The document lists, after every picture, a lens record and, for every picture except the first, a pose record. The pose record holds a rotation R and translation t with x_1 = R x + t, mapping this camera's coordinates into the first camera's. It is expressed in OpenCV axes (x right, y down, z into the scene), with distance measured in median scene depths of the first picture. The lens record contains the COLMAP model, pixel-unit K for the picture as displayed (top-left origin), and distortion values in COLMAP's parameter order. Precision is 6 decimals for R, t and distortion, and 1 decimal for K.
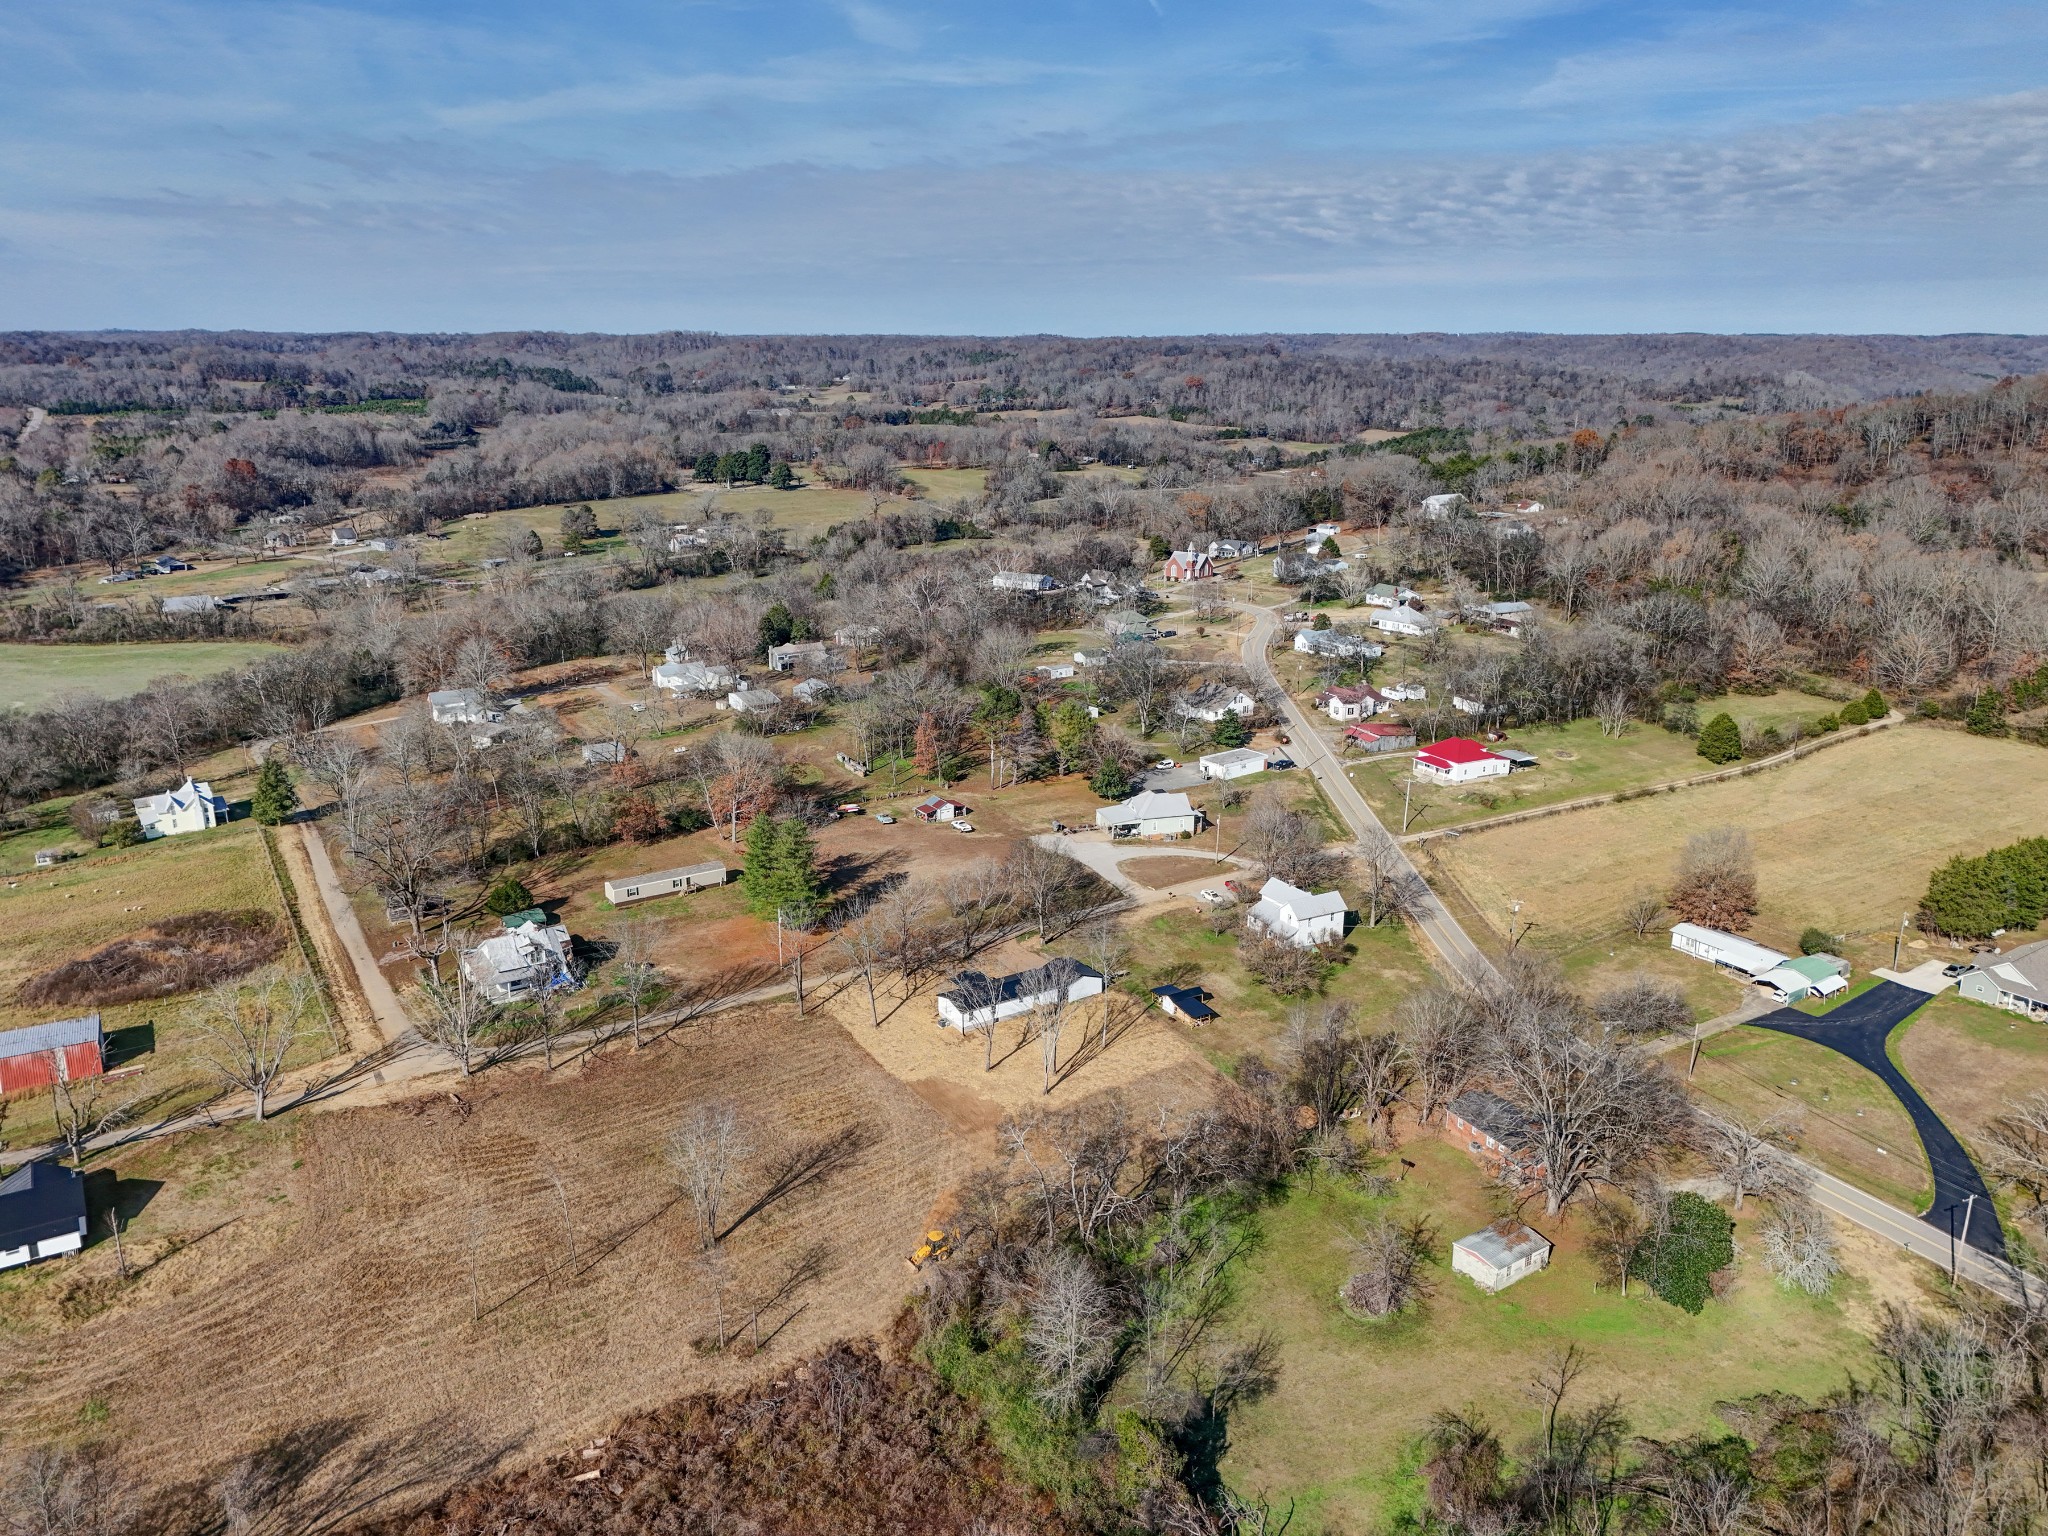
lens RADIAL K [[1506.6, 0, 1025.0], [0, 1506.6, 734.4], [0, 0, 1]] dist [0.063290, -0.075696]
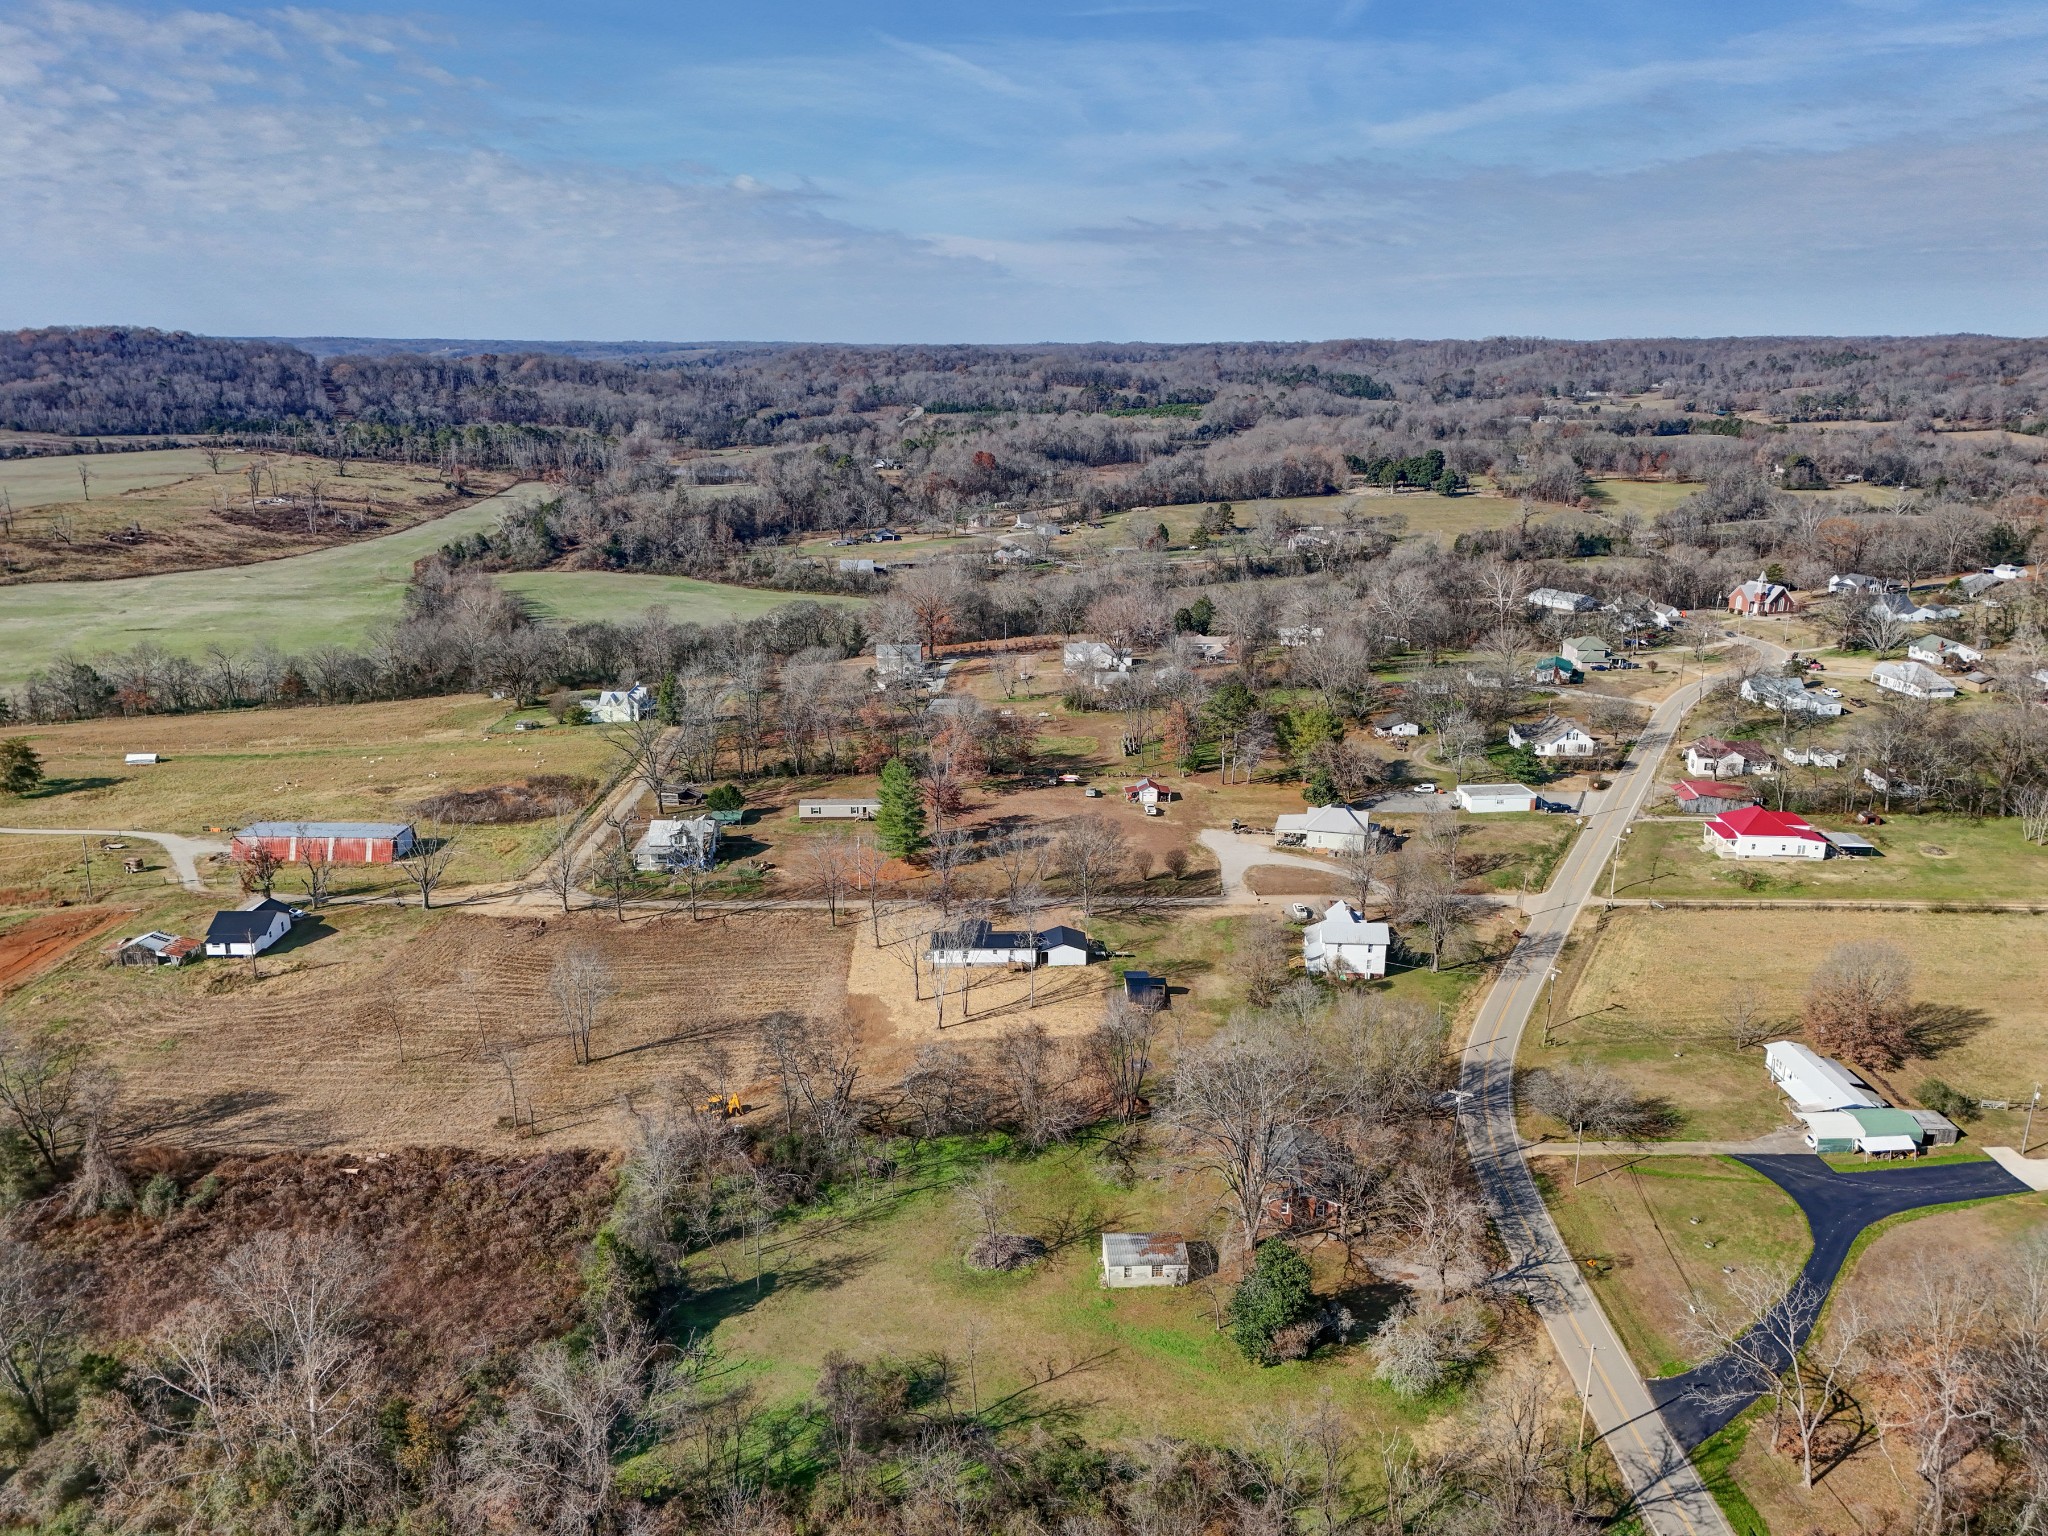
lens RADIAL K [[1484.3, 0, 1024.0], [0, 1484.3, 768.0], [0, 0, 1]] dist [0.052496, -0.040223]
pose [[0.848179, 0.140506, -0.510736, 0.213640], [-0.130122, 0.989902, 0.056234, -0.007711], [0.513480, 0.018761, 0.857897, 0.033310]]
